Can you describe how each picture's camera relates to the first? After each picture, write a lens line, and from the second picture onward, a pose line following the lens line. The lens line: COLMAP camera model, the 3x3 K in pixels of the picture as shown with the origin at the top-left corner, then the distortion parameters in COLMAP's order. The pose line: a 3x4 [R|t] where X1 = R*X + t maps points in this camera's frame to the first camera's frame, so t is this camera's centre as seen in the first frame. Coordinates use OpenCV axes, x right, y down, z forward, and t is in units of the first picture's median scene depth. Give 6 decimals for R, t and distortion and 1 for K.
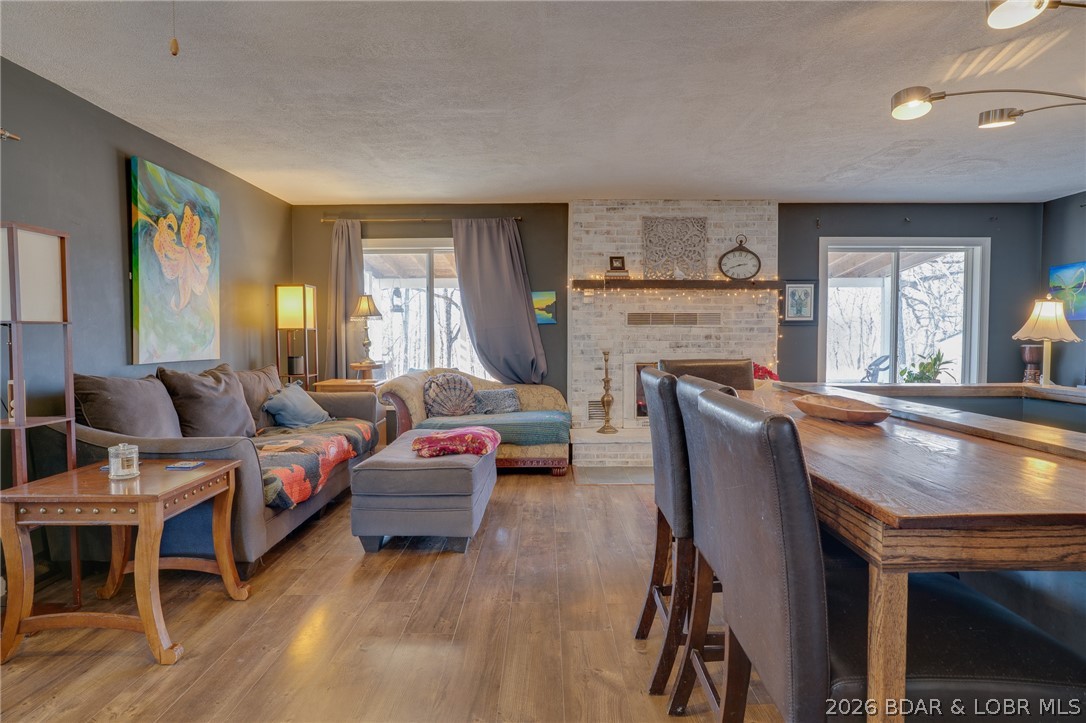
lens RADIAL K [[612.4, 0, 540.5], [0, 612.4, 360.8], [0, 0, 1]] dist [-0.055687, 0.038138]
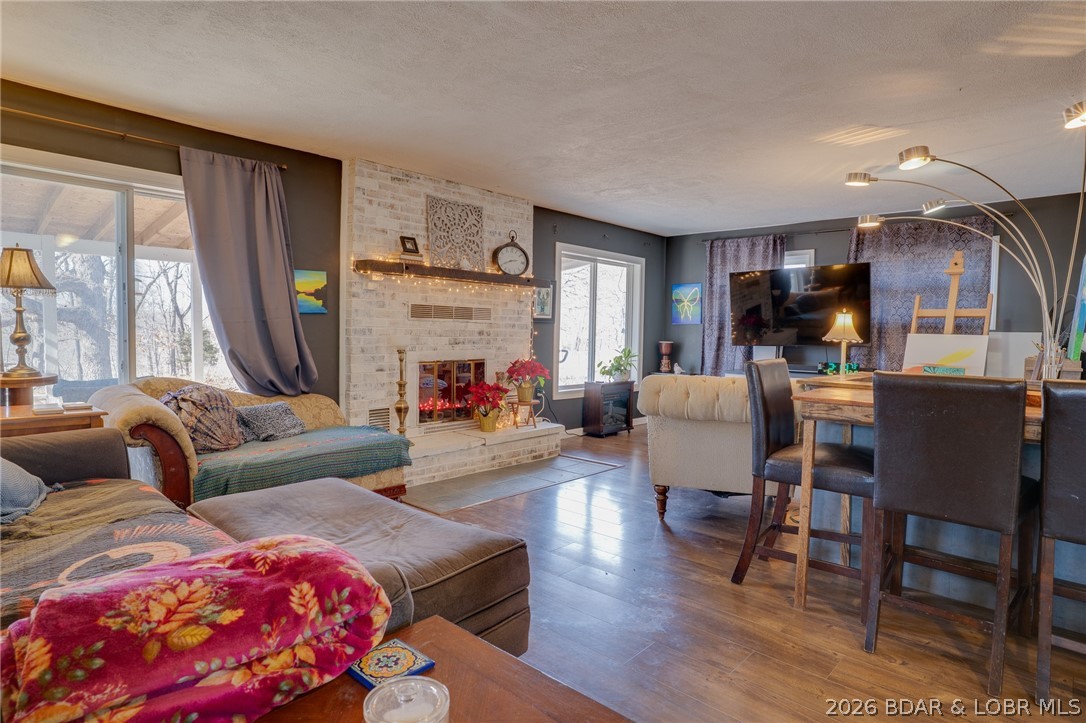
lens RADIAL K [[592.2, 0, 538.6], [0, 592.2, 360.8], [0, 0, 1]] dist [-0.055131, 0.031344]
pose [[0.676720, -0.023164, 0.735876, -0.349810], [0.013623, 0.999728, 0.018942, -0.011941], [-0.736114, -0.002793, 0.676851, 0.308054]]
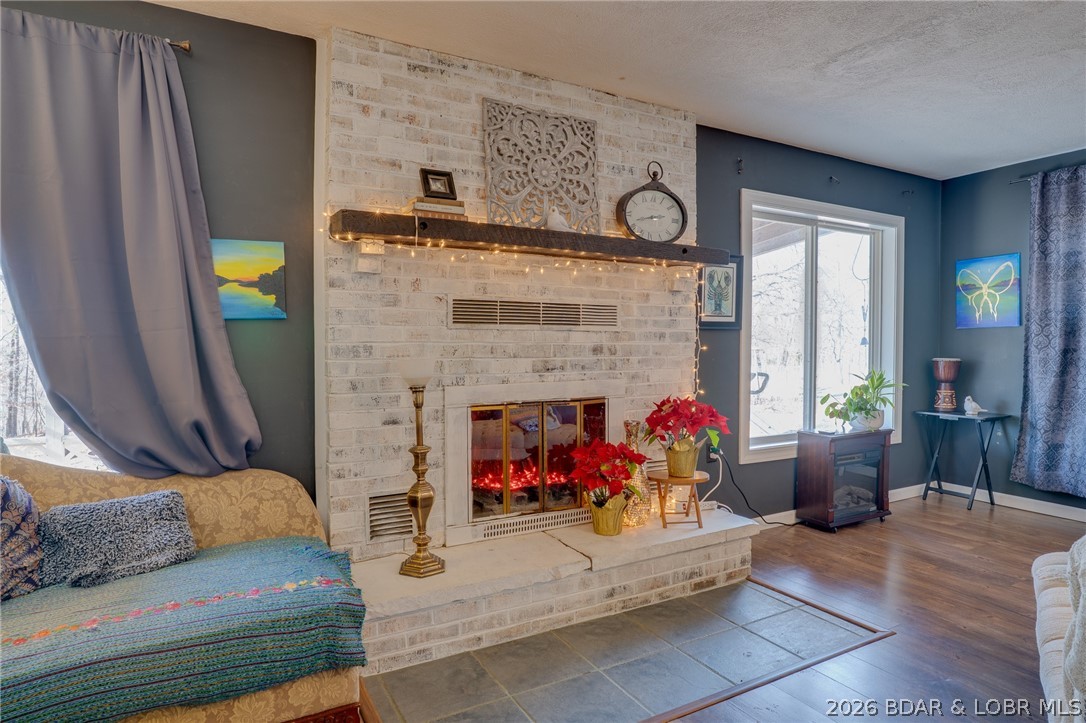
lens RADIAL K [[612.4, 0, 540.5], [0, 612.4, 360.8], [0, 0, 1]] dist [-0.055687, 0.038138]
pose [[0.872216, -0.012449, 0.488962, -0.026695], [0.020615, 0.999723, -0.011320, -0.024783], [-0.488686, 0.019953, 0.872232, 0.567276]]
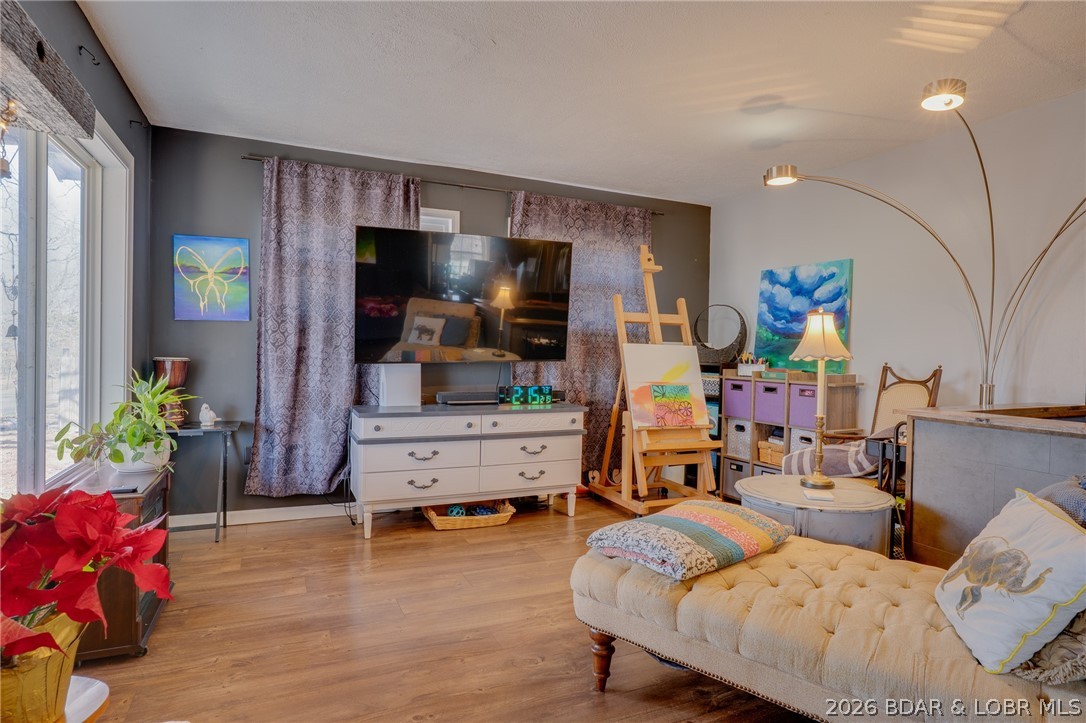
lens RADIAL K [[592.2, 0, 538.6], [0, 592.2, 360.8], [0, 0, 1]] dist [-0.055131, 0.031344]
pose [[-0.417341, -0.026075, 0.908376, 0.125410], [0.018607, 0.999134, 0.037229, -0.037595], [-0.908559, 0.032439, -0.416494, 0.897943]]
